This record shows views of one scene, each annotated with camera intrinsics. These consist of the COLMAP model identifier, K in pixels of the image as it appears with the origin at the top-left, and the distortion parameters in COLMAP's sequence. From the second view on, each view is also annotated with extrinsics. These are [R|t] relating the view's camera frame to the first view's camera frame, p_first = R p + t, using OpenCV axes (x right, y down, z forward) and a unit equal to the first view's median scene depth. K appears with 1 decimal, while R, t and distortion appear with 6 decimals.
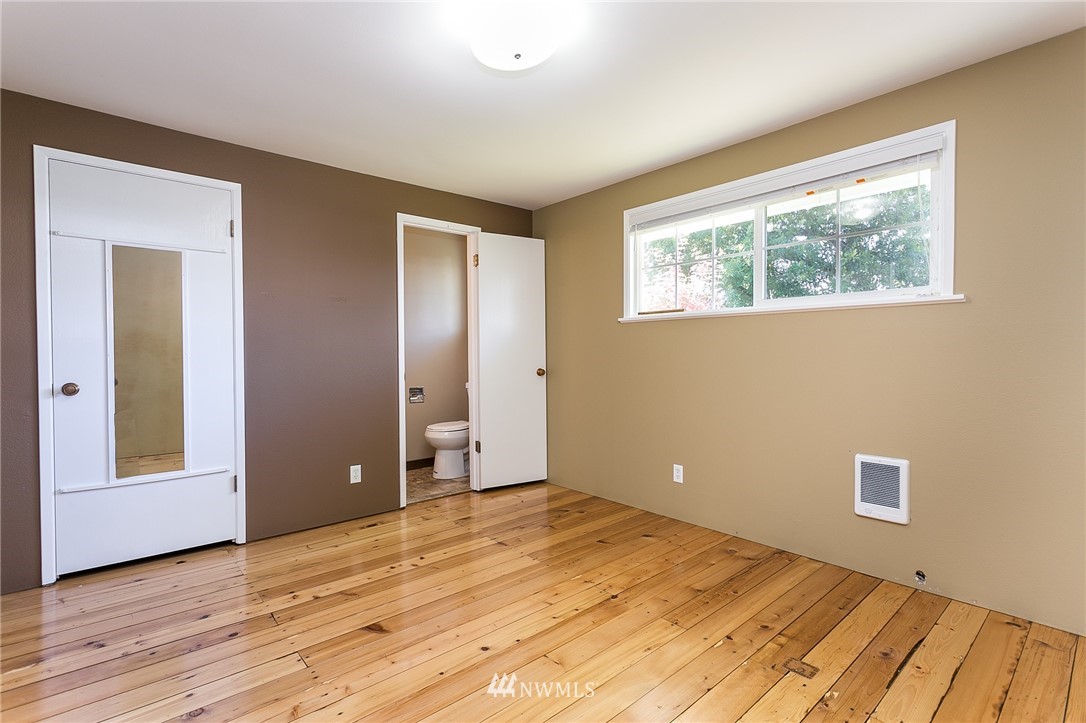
lens RADIAL K [[512.8, 0, 534.1], [0, 512.8, 360.1], [0, 0, 1]] dist [-0.003924, 0.001276]
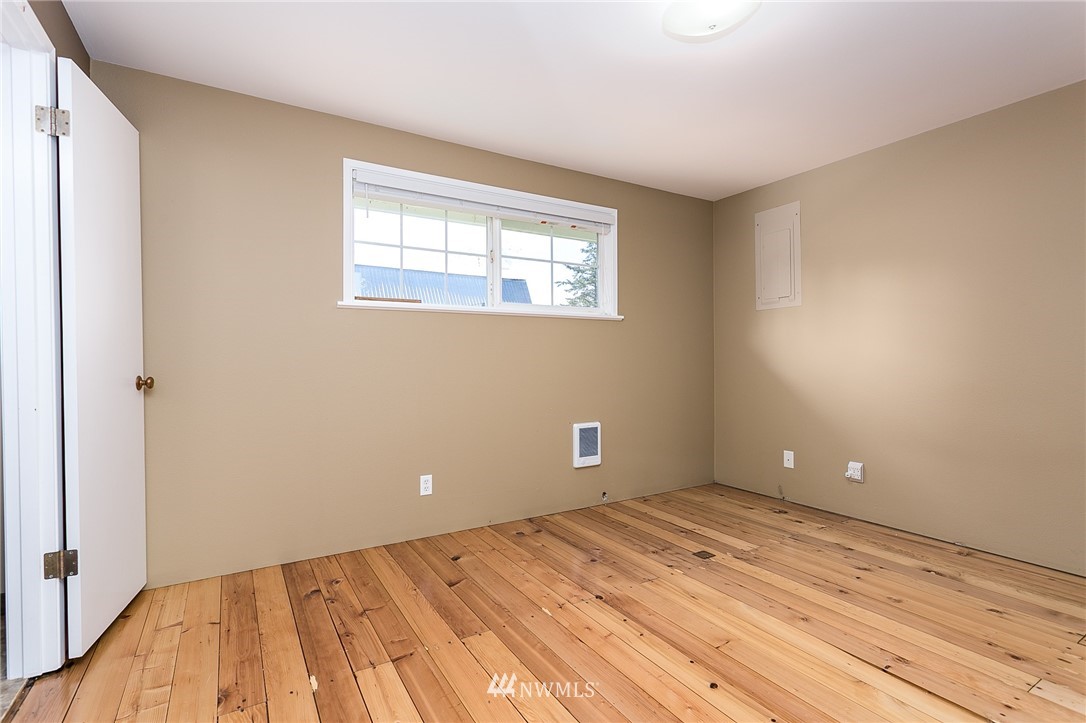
lens RADIAL K [[512.8, 0, 545.9], [0, 512.8, 365.6], [0, 0, 1]] dist [-0.003924, 0.001276]
pose [[0.152478, -0.011704, 0.988238, -0.701438], [0.015257, 0.999839, 0.009487, 0.011071], [-0.988189, 0.013631, 0.152632, 0.816337]]
